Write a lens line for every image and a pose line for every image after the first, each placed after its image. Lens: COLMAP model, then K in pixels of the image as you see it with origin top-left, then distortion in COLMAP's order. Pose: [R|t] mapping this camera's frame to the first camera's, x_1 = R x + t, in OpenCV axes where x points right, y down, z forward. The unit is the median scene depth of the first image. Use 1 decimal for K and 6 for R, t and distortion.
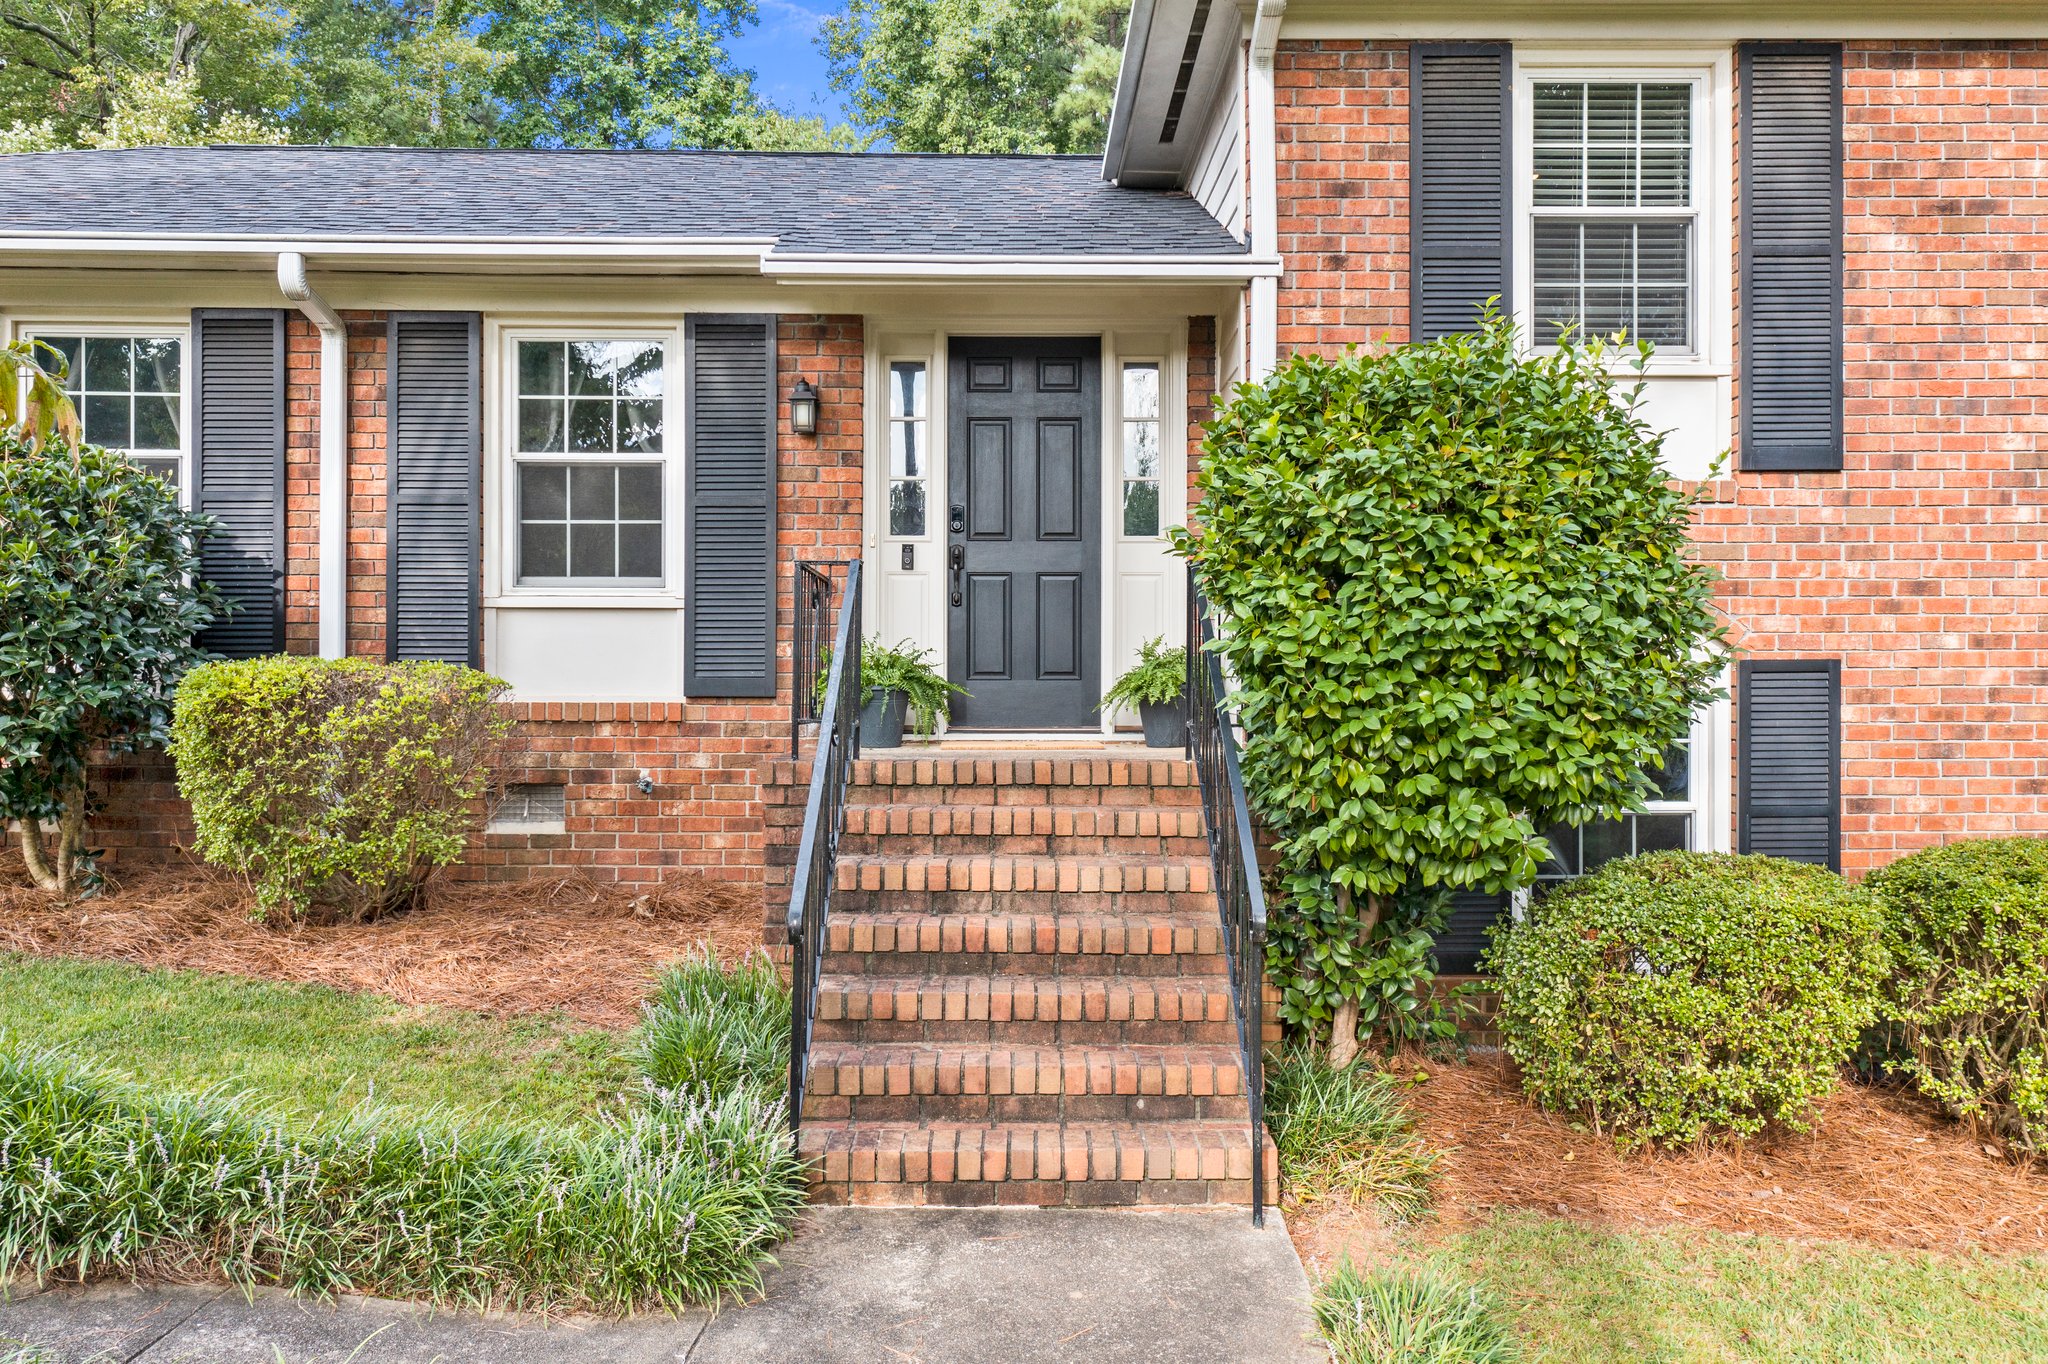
lens RADIAL K [[1641.3, 0, 1014.8], [0, 1641.3, 655.3], [0, 0, 1]] dist [0.006555, 0.005949]
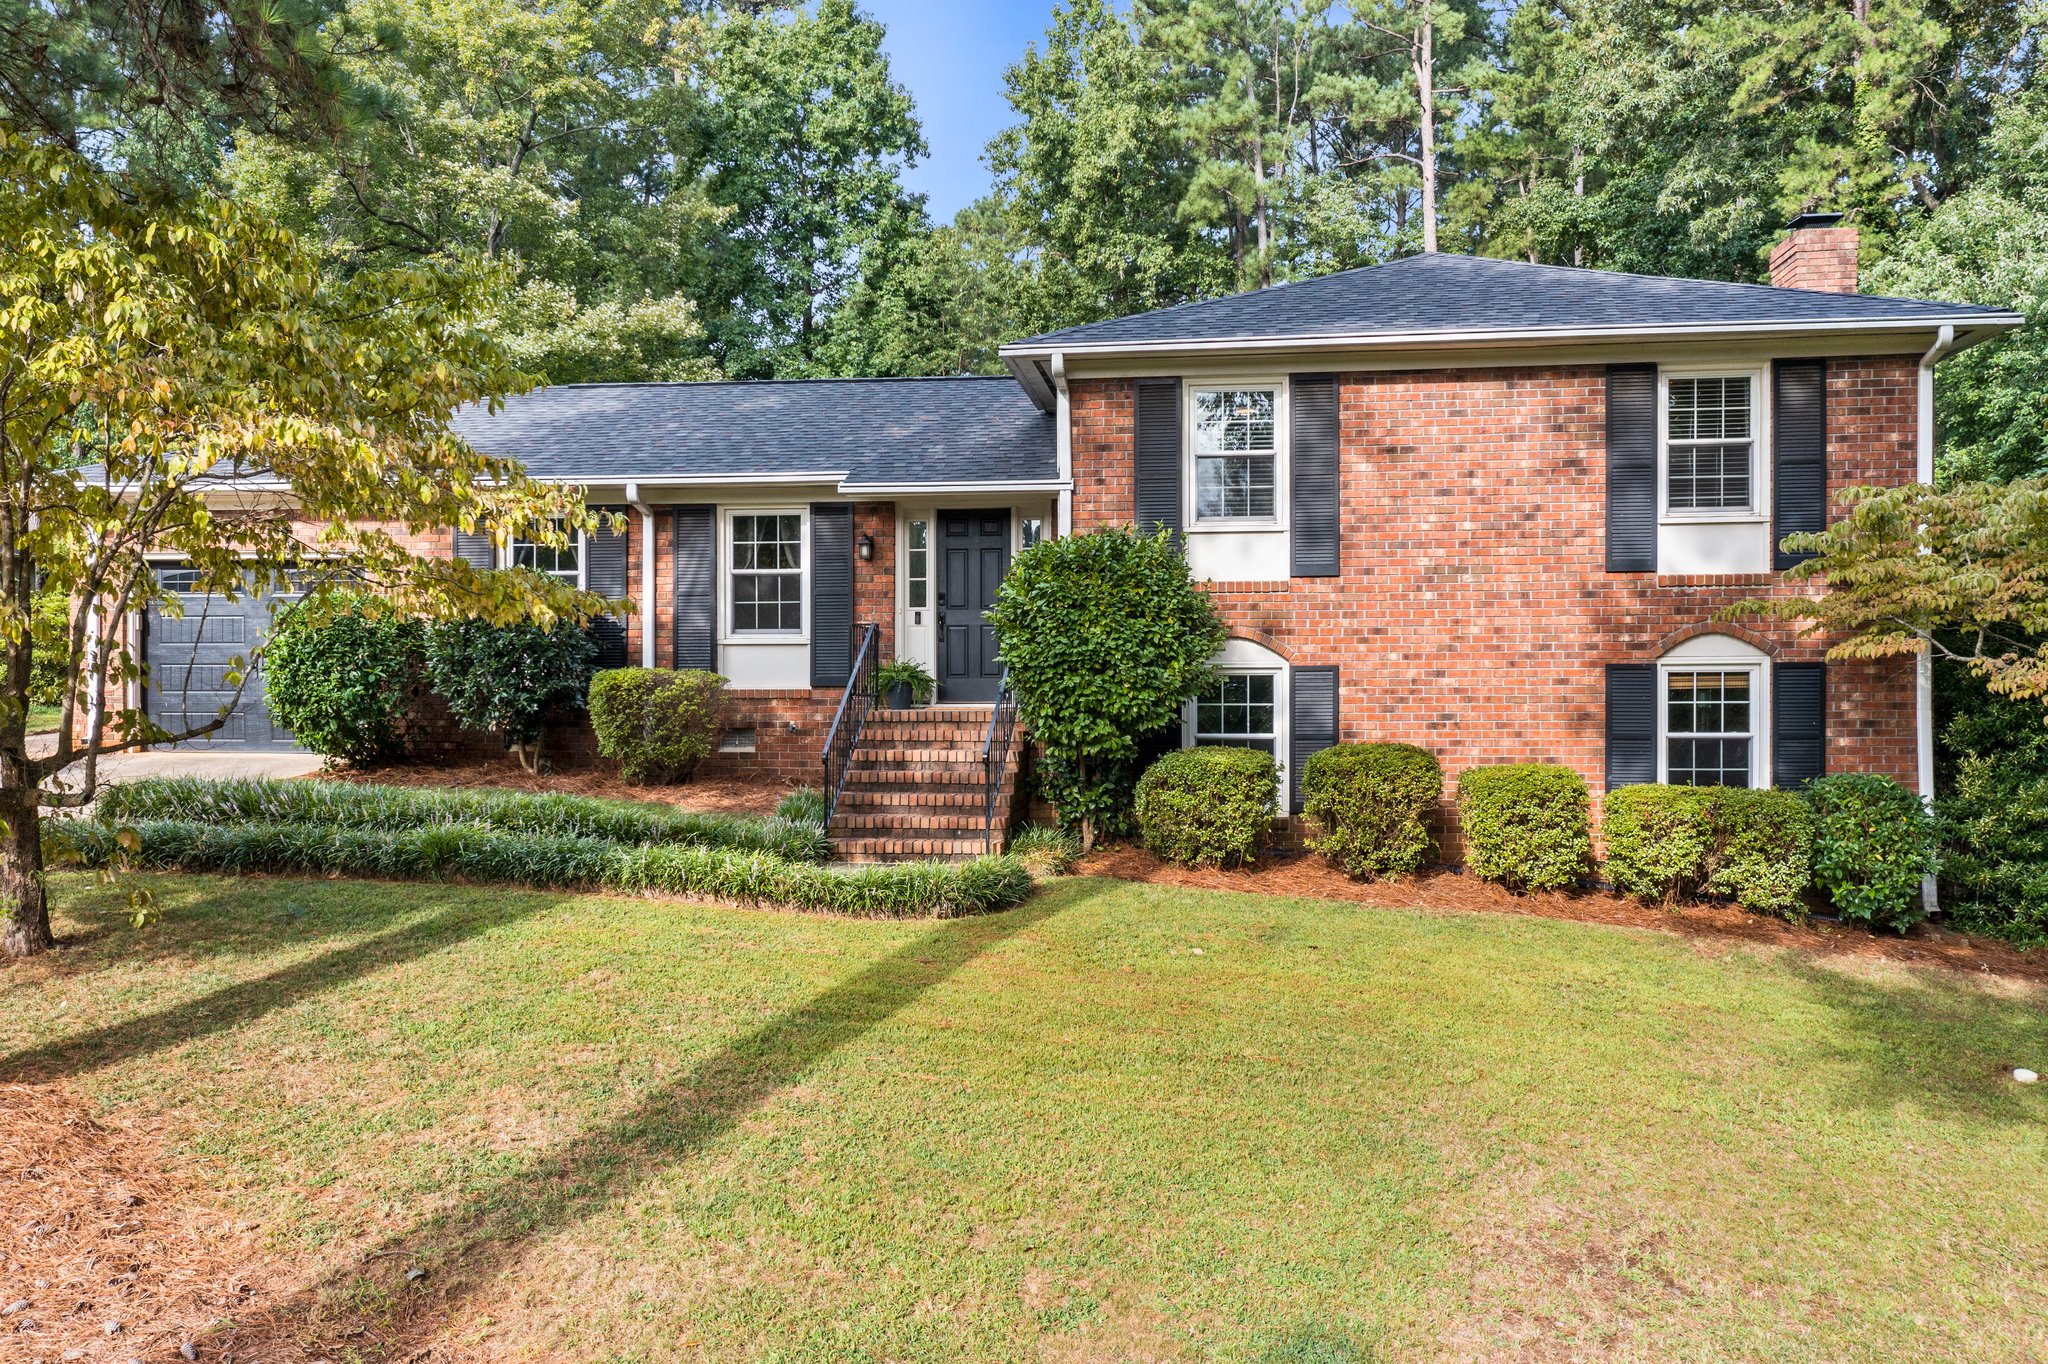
lens RADIAL K [[1791.7, 0, 1024.0], [0, 1791.7, 682.0], [0, 0, 1]] dist [0.001539, 0.003336]
pose [[0.990130, -0.003606, -0.140107, 0.396612], [0.003861, 0.999991, 0.001550, 0.017651], [0.140100, -0.002076, 0.990135, -1.248134]]
